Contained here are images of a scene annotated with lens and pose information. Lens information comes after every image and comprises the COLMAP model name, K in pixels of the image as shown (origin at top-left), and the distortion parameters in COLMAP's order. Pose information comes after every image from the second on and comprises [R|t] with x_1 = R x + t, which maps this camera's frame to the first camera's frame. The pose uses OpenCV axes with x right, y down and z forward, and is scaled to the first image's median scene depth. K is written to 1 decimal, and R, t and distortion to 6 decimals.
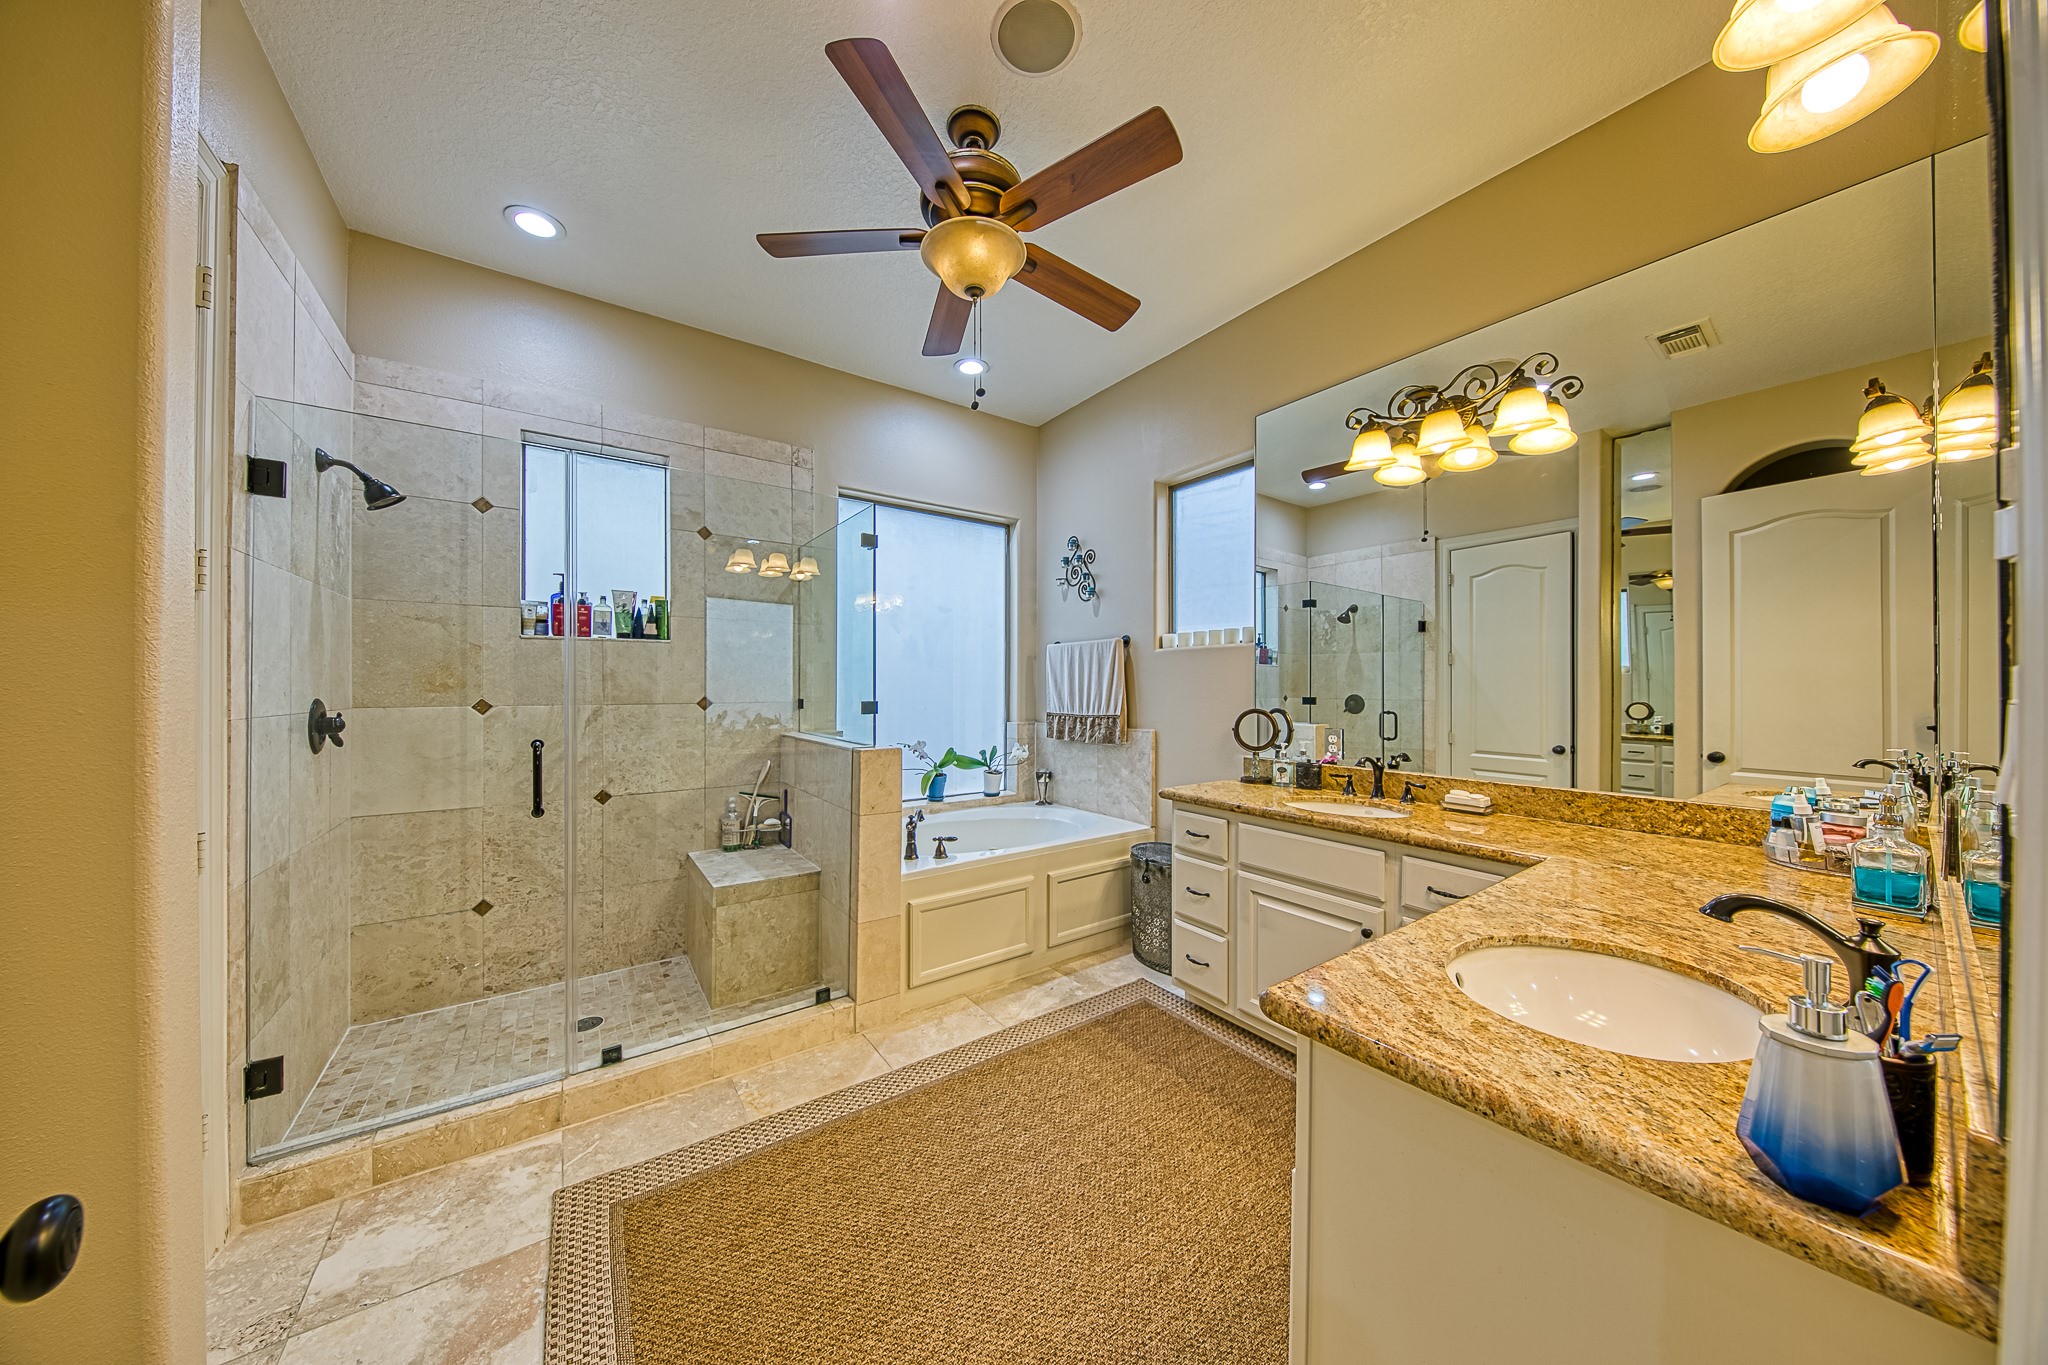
lens RADIAL K [[653.7, 0, 1022.8], [0, 653.7, 684.8], [0, 0, 1]] dist [-0.000631, -0.002731]
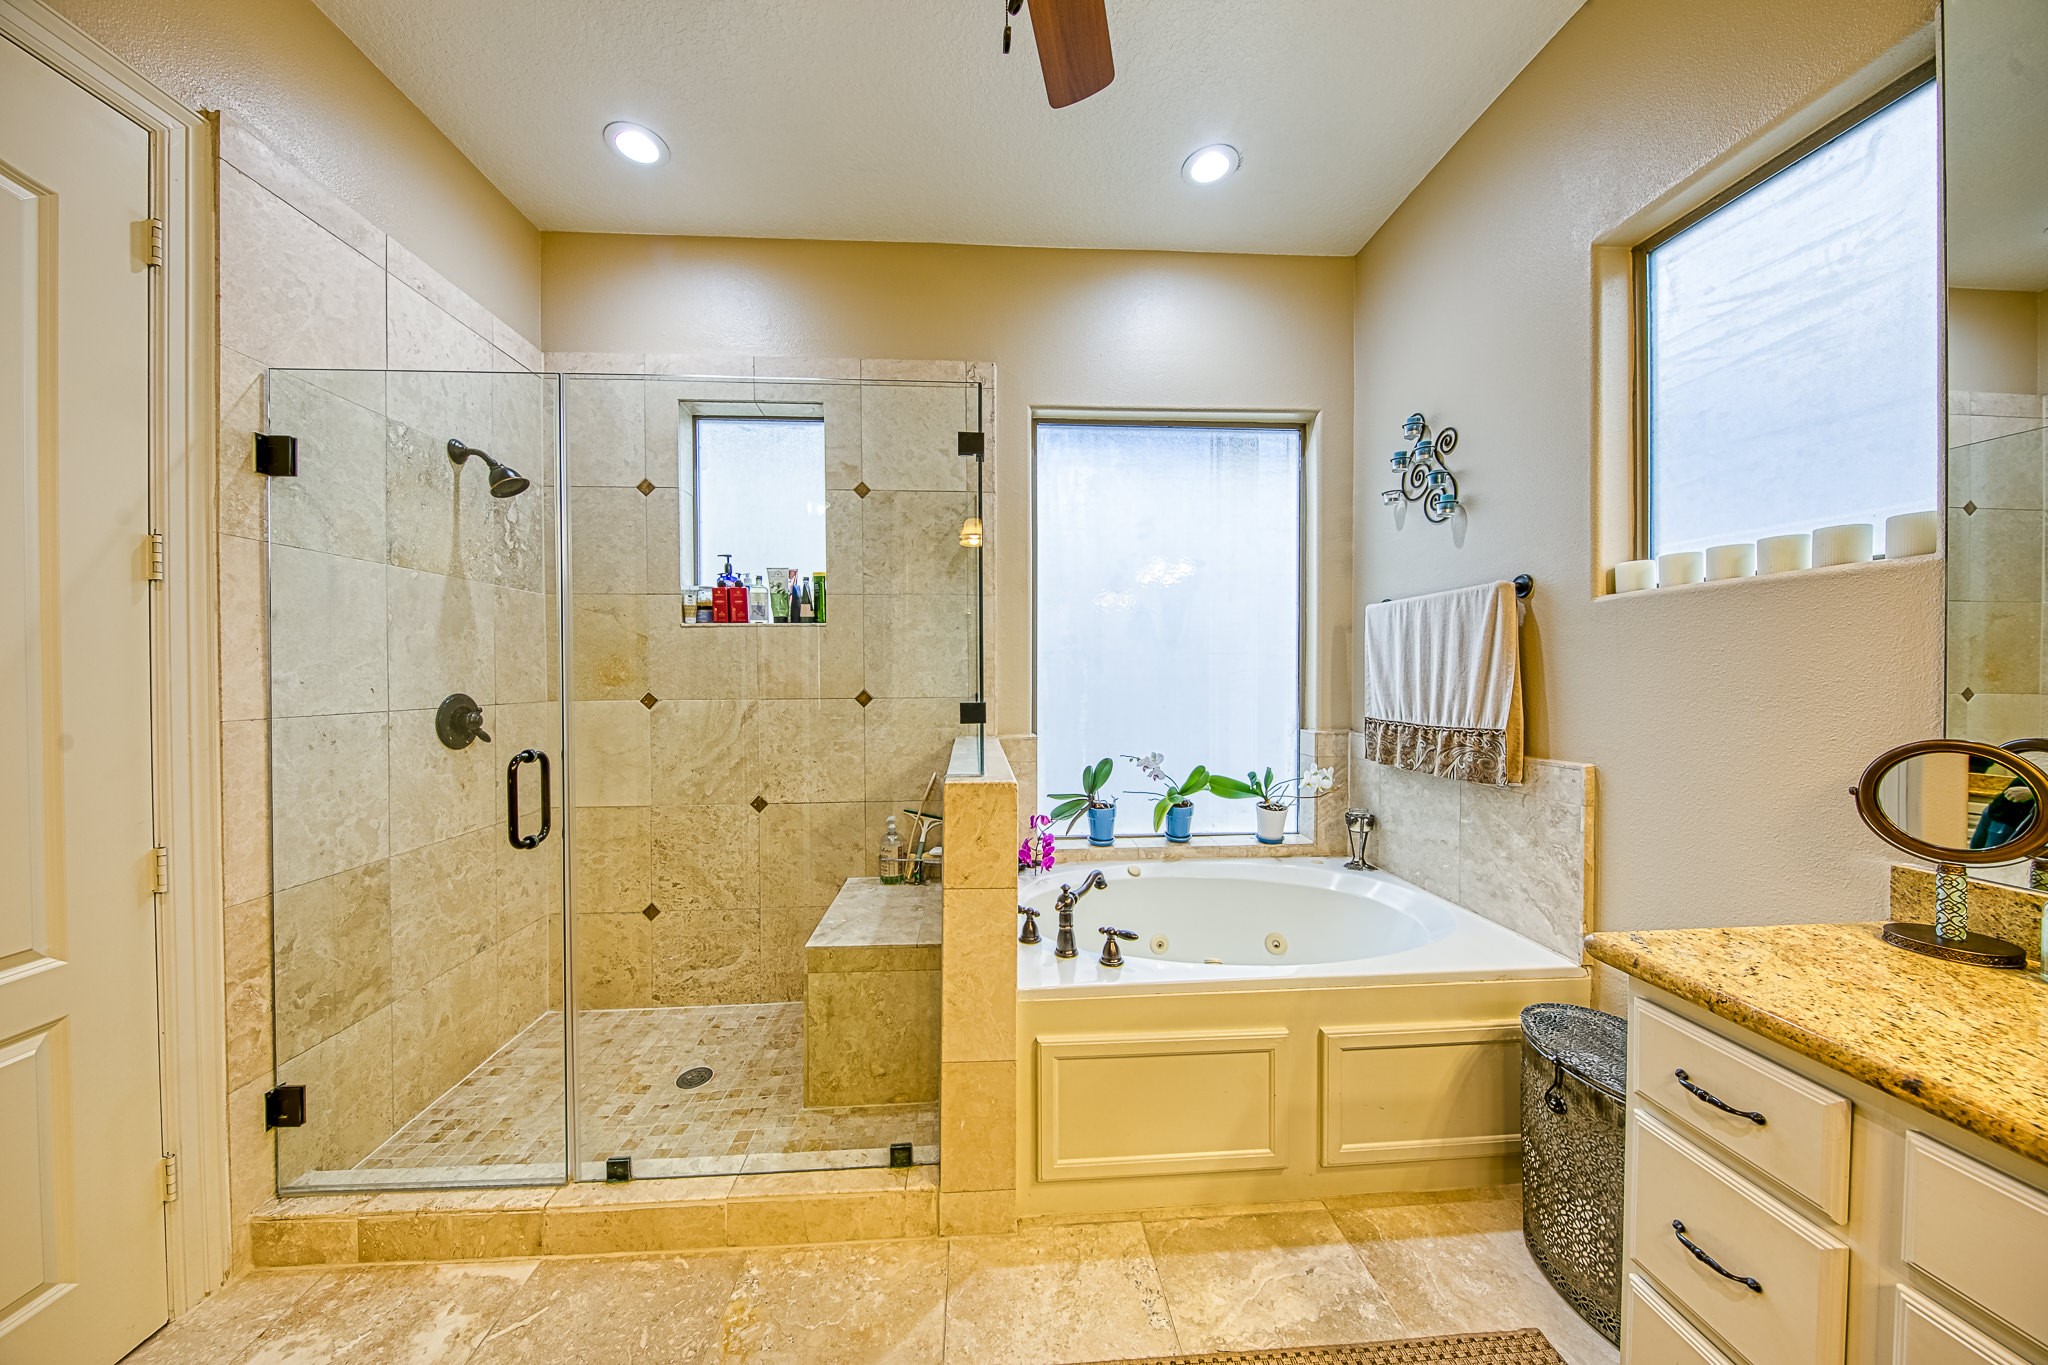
lens RADIAL K [[653.7, 0, 1011.1], [0, 653.7, 680.6], [0, 0, 1]] dist [-0.000631, -0.002731]
pose [[0.846896, 0.000028, -0.531759, 0.114767], [0.008436, 0.999873, 0.013489, -0.003565], [0.531692, -0.015909, 0.846789, 0.445828]]
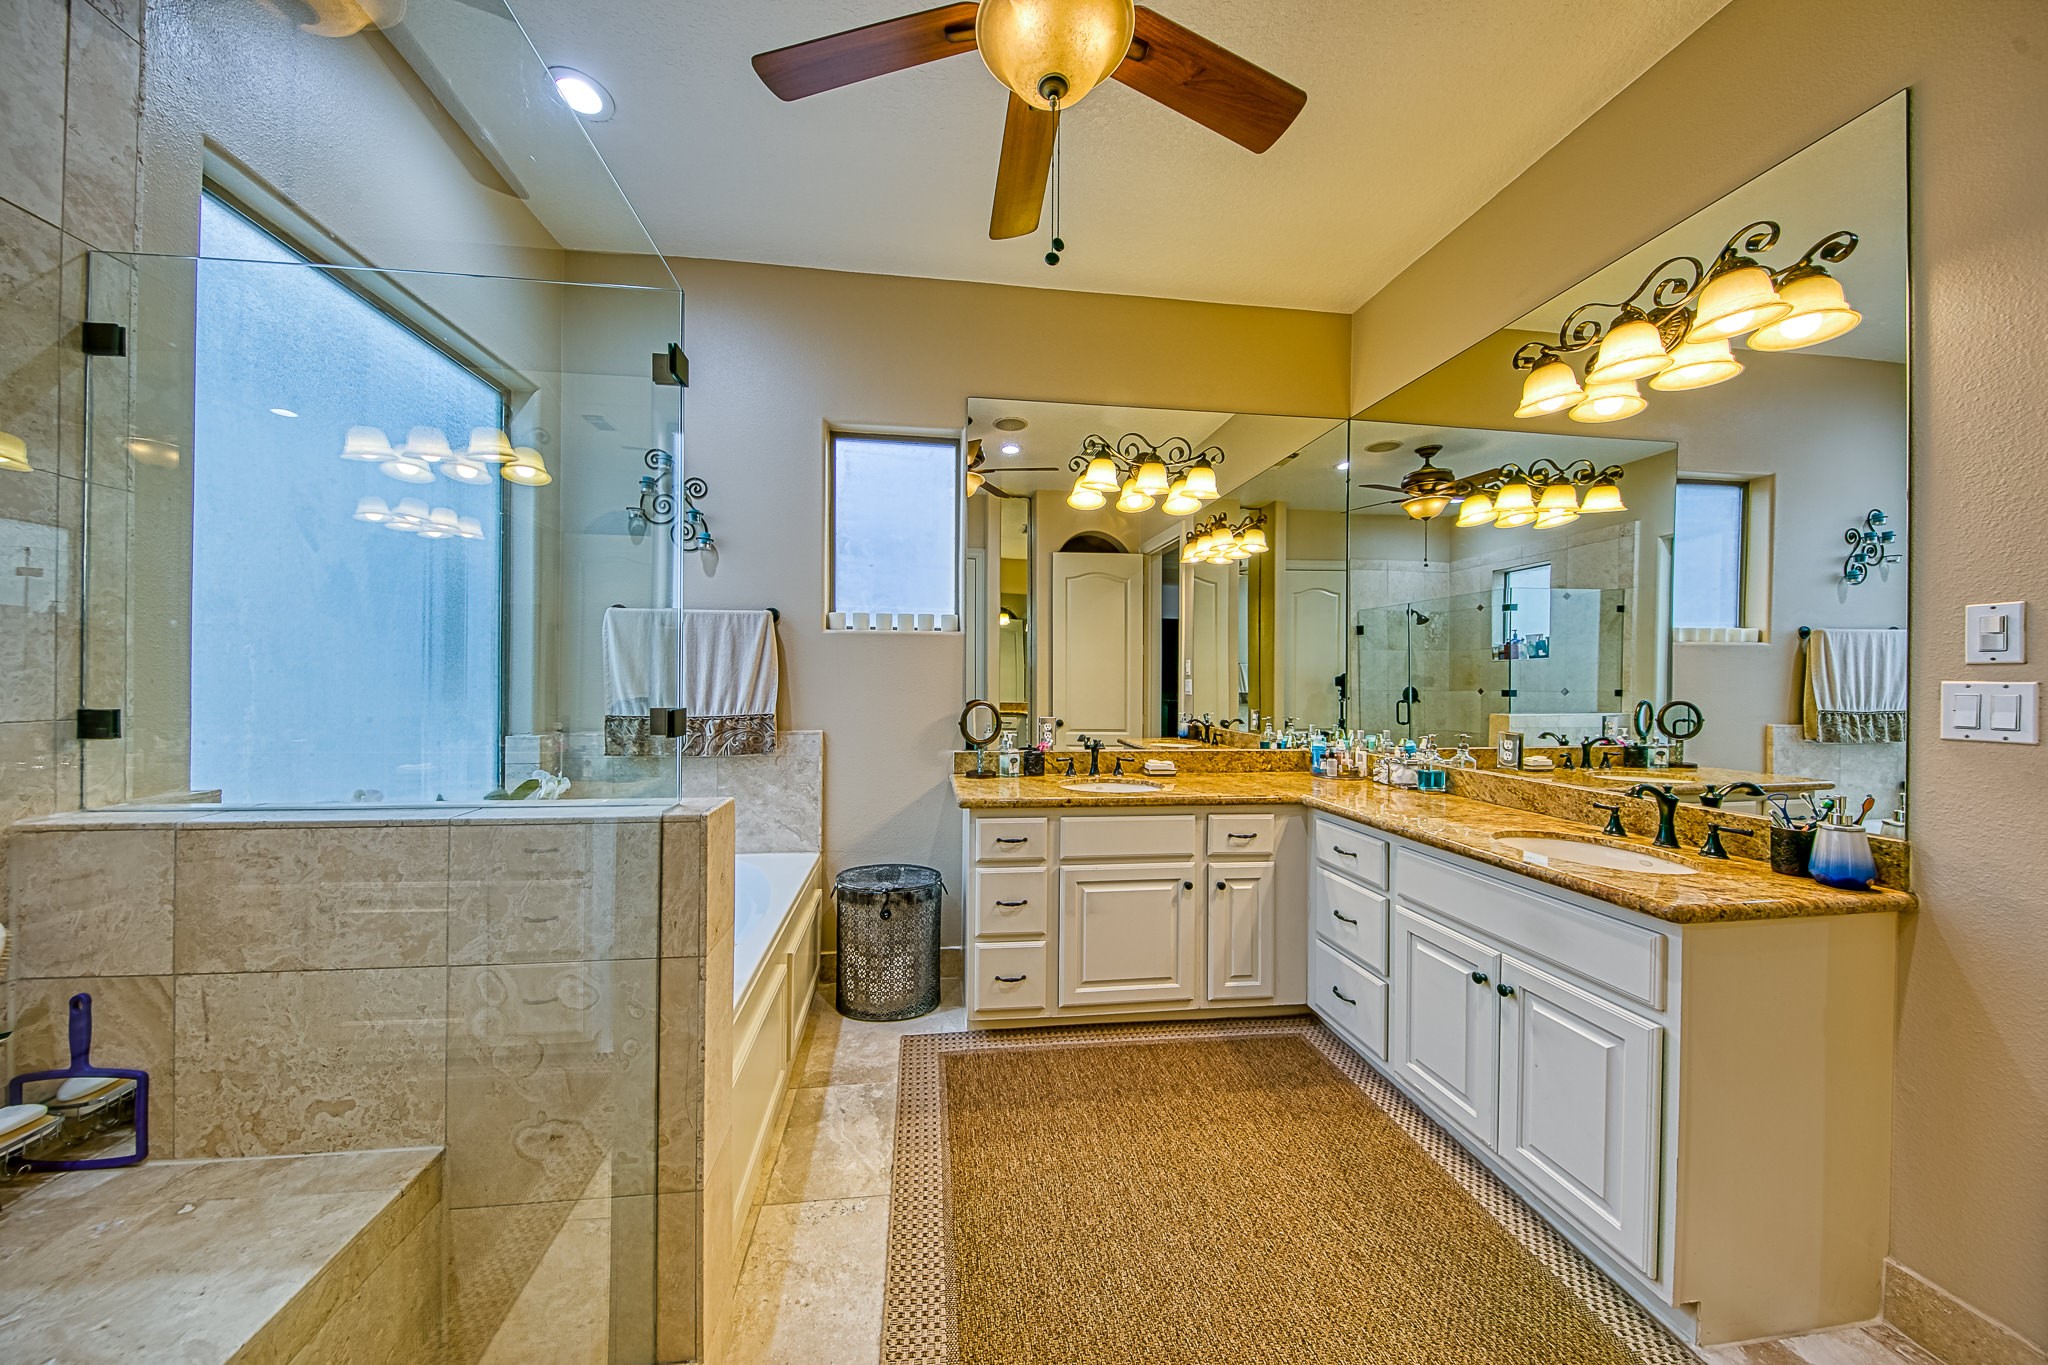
lens RADIAL K [[653.7, 0, 1008.2], [0, 653.7, 675.6], [0, 0, 1]] dist [-0.000631, -0.002731]
pose [[0.467588, 0.005816, 0.883927, -0.483150], [-0.012230, 0.999925, -0.000110, -0.000736], [-0.883862, -0.010759, 0.467624, 0.515037]]
